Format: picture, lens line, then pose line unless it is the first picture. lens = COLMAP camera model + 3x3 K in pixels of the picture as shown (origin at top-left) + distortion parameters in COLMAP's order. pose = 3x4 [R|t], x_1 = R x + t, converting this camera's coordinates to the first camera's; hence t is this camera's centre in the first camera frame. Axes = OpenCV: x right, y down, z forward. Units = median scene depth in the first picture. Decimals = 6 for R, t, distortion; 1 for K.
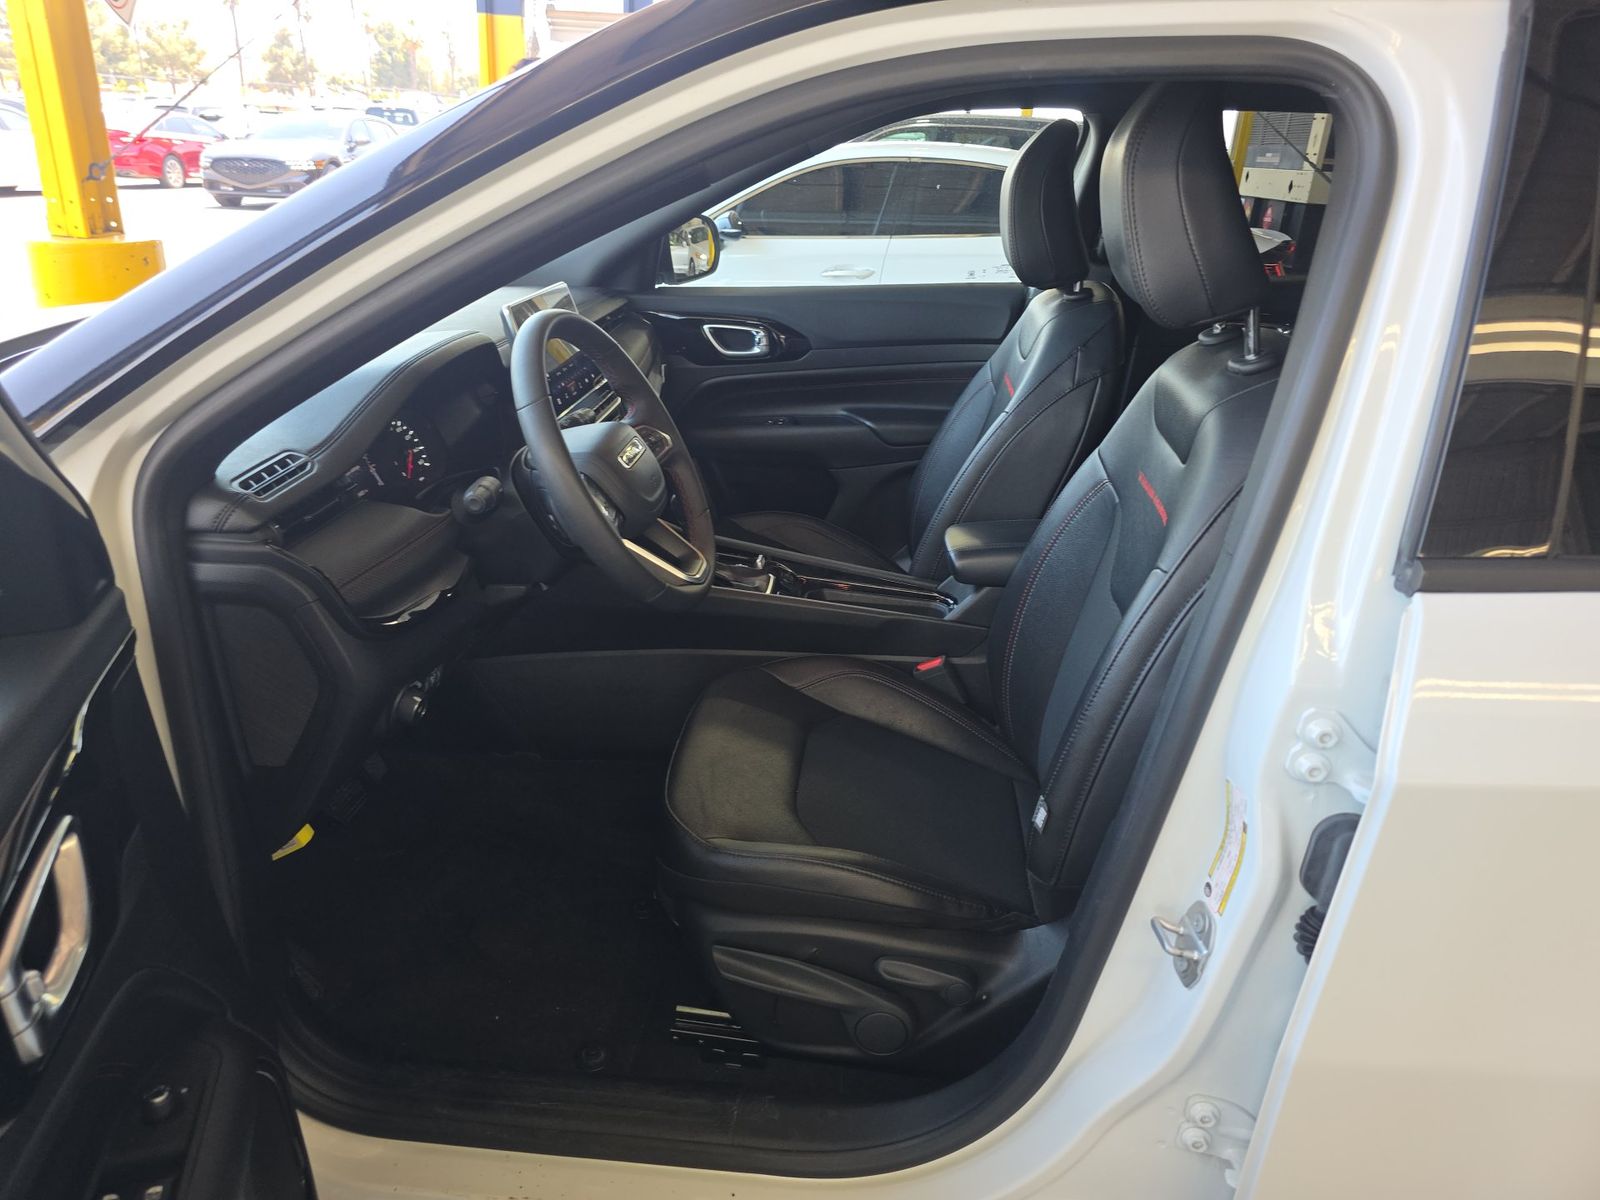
lens RADIAL K [[1085.9, 0, 800.1], [0, 1085.9, 605.9], [0, 0, 1]] dist [0.053552, -0.049596]
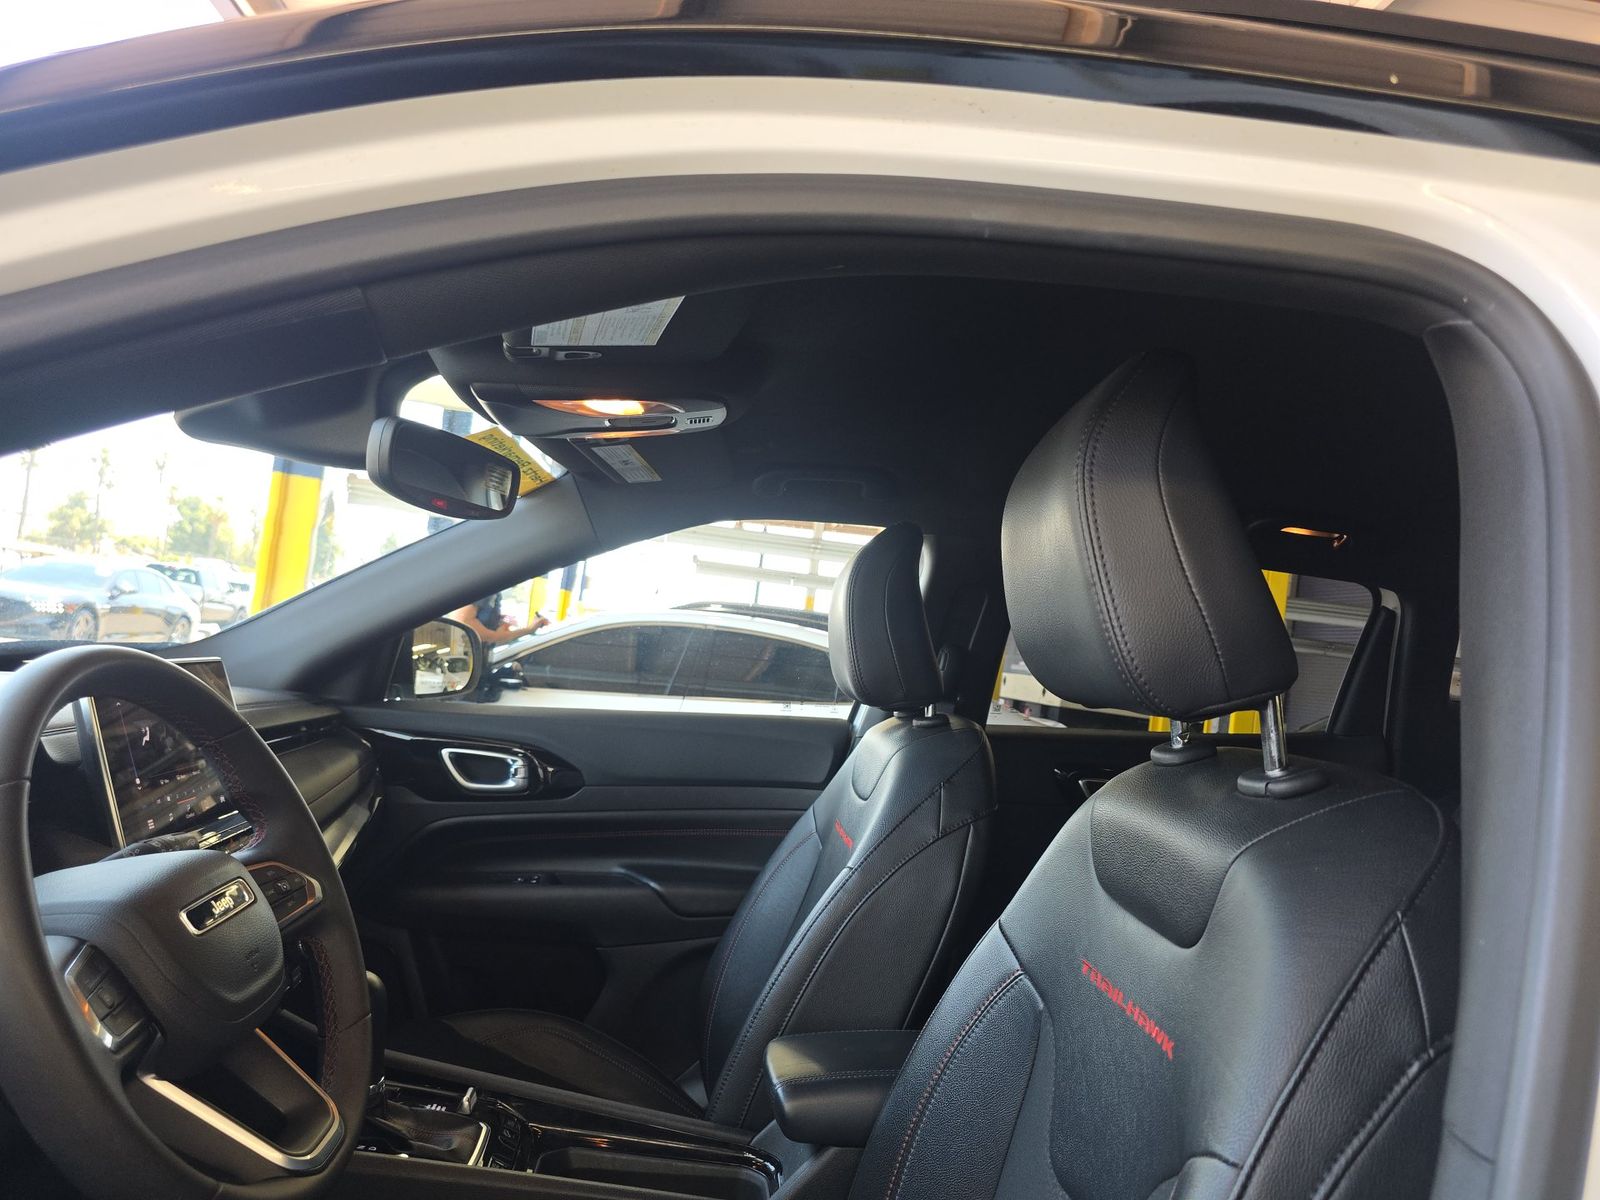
lens RADIAL K [[1085.9, 0, 800.1], [0, 1085.9, 605.9], [0, 0, 1]] dist [0.053552, -0.049596]
pose [[0.980224, 0.076068, 0.182685, 0.010502], [0.007617, 0.907982, -0.418940, -0.027038], [-0.197742, 0.412047, 0.889447, 0.235926]]
